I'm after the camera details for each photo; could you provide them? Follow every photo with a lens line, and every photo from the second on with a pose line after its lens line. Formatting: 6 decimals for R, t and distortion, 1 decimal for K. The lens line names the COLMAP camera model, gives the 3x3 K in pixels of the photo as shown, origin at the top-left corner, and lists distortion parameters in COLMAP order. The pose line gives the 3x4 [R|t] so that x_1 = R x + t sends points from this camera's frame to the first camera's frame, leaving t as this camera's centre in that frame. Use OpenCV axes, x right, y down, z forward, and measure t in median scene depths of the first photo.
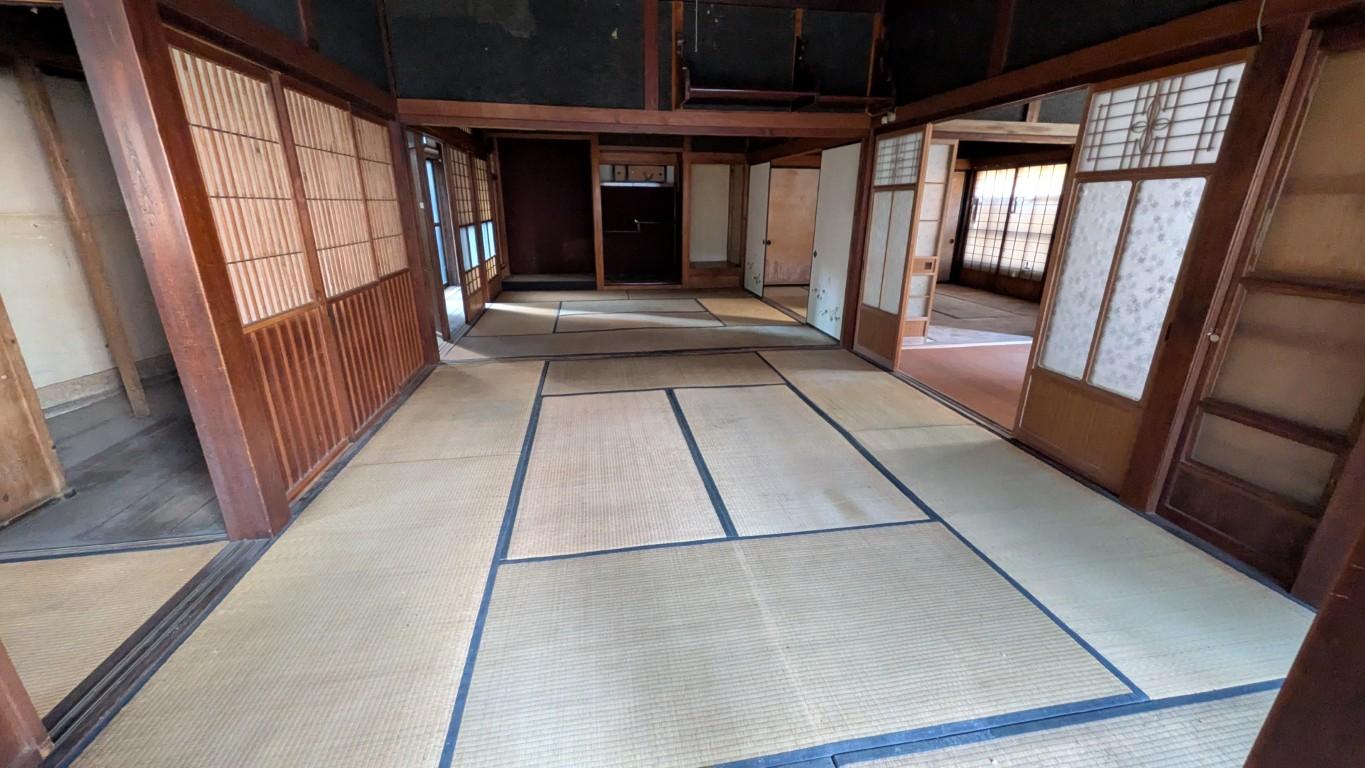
lens RADIAL K [[532.7, 0, 687.6], [0, 532.7, 385.5], [0, 0, 1]] dist [0.001011, -0.000074]
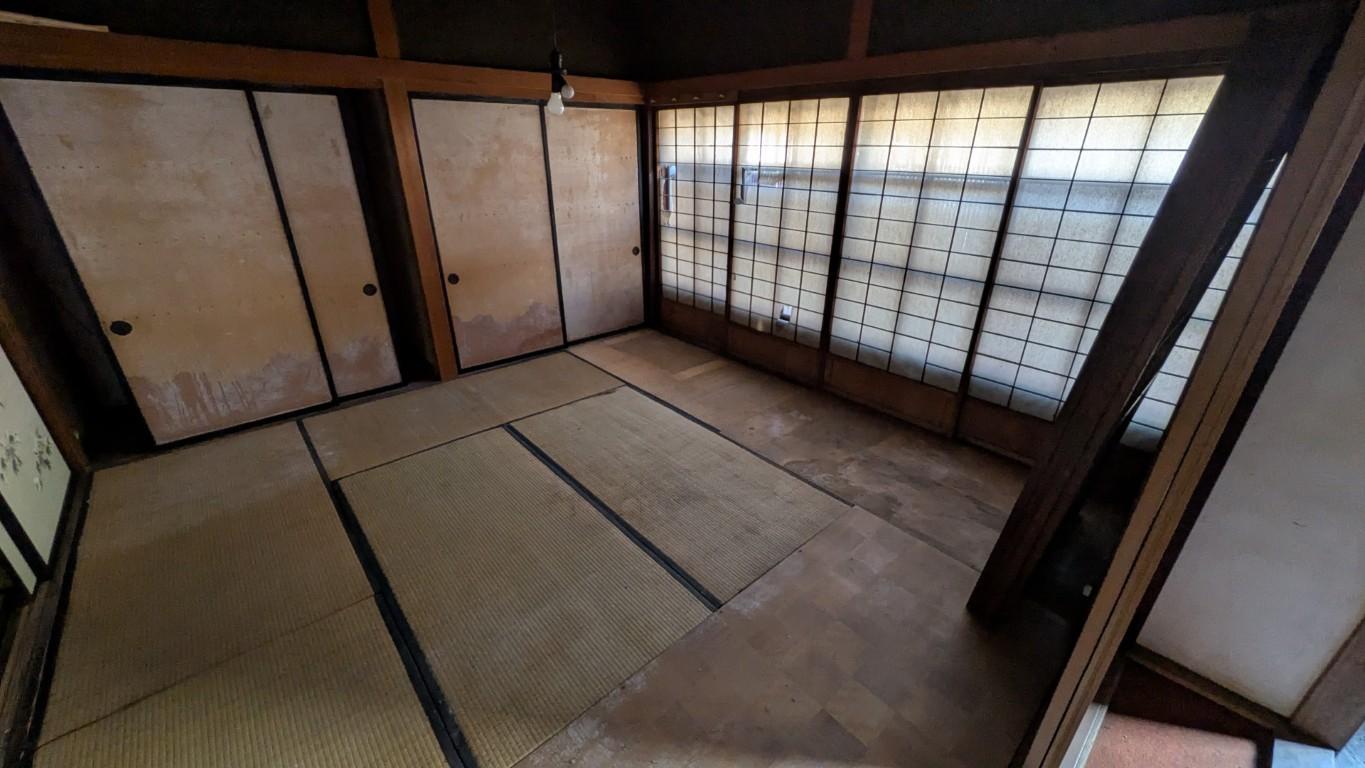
lens RADIAL K [[532.7, 0, 683.1], [0, 532.7, 380.6], [0, 0, 1]] dist [0.001011, -0.000074]
pose [[0.855049, -0.212946, 0.472805, 0.290310], [0.168088, 0.976378, 0.135768, -0.230608], [-0.490548, -0.036616, 0.870645, 0.575290]]
